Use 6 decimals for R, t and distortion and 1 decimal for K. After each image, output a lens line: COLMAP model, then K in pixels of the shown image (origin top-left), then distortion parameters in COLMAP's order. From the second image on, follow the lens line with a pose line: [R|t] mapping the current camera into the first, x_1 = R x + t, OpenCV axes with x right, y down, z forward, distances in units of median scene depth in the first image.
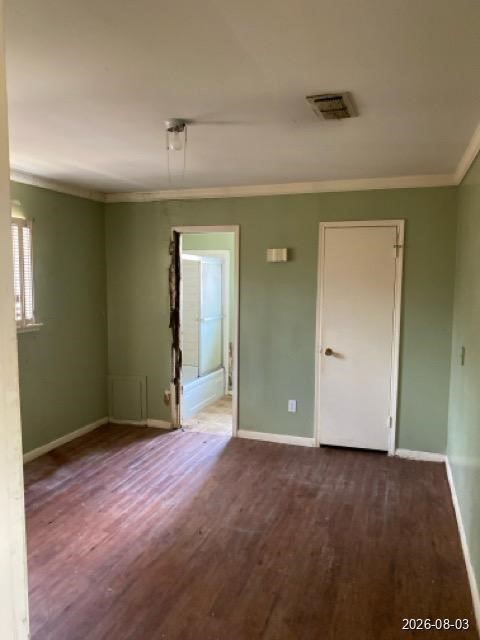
lens RADIAL K [[494.8, 0, 240.1], [0, 494.8, 321.3], [0, 0, 1]] dist [0.024357, -0.026359]
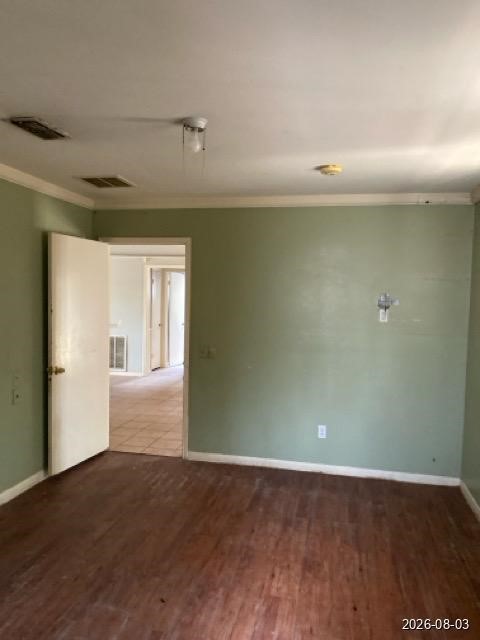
lens RADIAL K [[494.8, 0, 240.7], [0, 494.8, 320.6], [0, 0, 1]] dist [0.024357, -0.026359]
pose [[-0.992555, -0.023547, -0.119496, -0.103707], [-0.039538, 0.990291, 0.133271, -0.153700], [0.115198, 0.137004, -0.983849, 1.818868]]
